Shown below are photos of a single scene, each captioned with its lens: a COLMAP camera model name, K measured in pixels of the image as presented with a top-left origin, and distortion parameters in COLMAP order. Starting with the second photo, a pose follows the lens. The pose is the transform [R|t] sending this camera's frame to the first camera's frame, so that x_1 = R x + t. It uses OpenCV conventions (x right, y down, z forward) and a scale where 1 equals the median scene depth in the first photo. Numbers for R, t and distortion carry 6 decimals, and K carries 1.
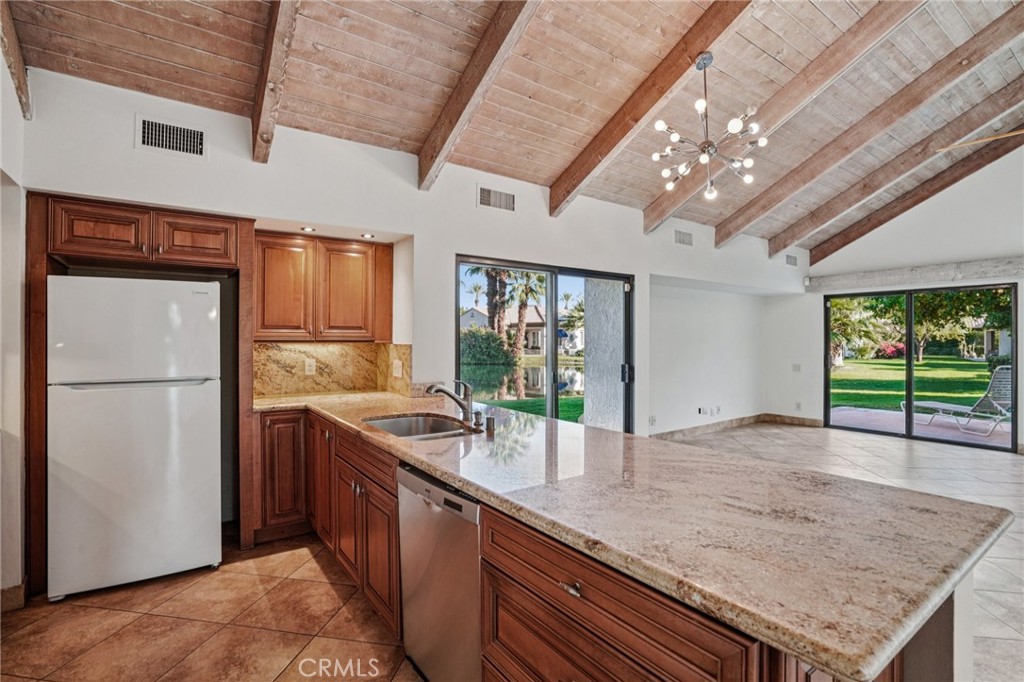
lens RADIAL K [[484.5, 0, 509.1], [0, 484.5, 339.2], [0, 0, 1]] dist [-0.053630, 0.020854]
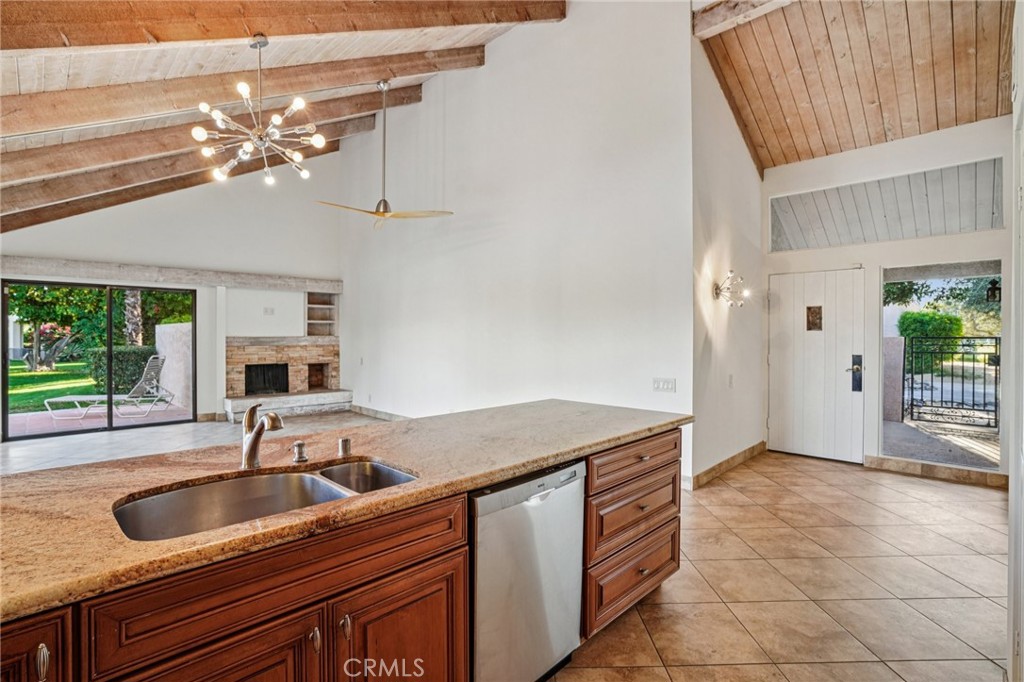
lens RADIAL K [[477.7, 0, 509.7], [0, 477.7, 337.4], [0, 0, 1]] dist [-0.062182, 0.022741]
pose [[-0.182223, -0.005008, 0.983245, -0.339783], [-0.000537, 0.999987, 0.004994, 0.003863], [-0.983257, 0.000382, -0.182223, 0.387855]]
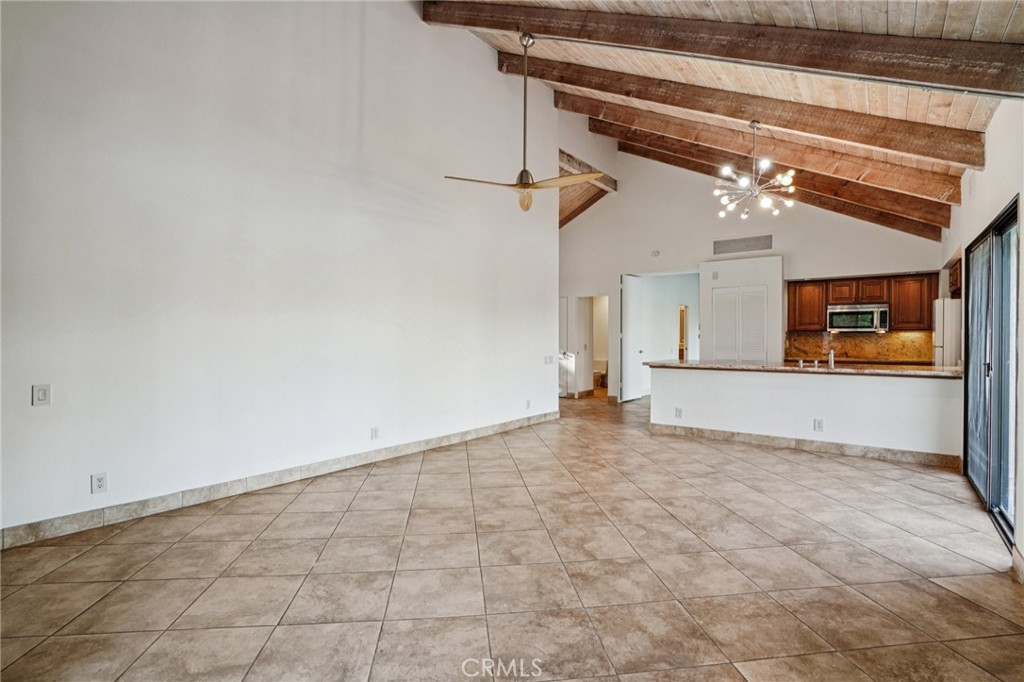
lens RADIAL K [[475.5, 0, 505.6], [0, 475.5, 340.4], [0, 0, 1]] dist [-0.062256, 0.021285]
pose [[-0.963320, 0.002121, -0.268348, 0.845921], [0.000144, 0.999973, 0.007386, 0.020794], [0.268356, 0.007076, -0.963294, 1.209572]]
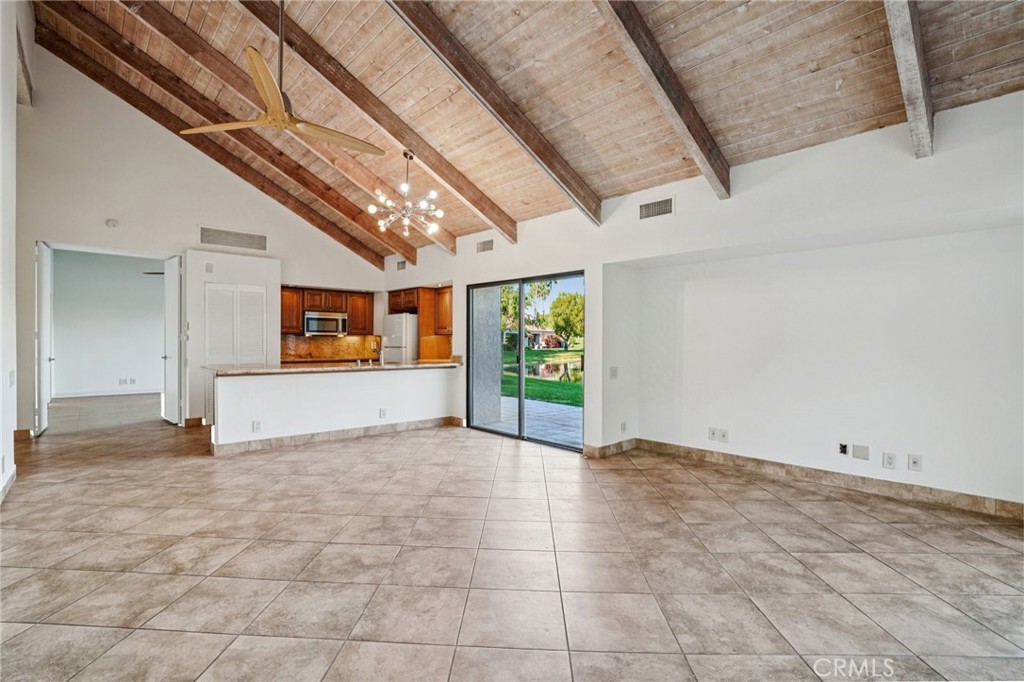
lens RADIAL K [[473.8, 0, 500.2], [0, 473.8, 347.5], [0, 0, 1]] dist [-0.025591, -0.000075]
pose [[0.105841, 0.010806, -0.994324, 1.158779], [-0.005785, 0.999931, 0.010251, 0.027417], [0.994366, 0.004667, 0.105896, 0.654068]]
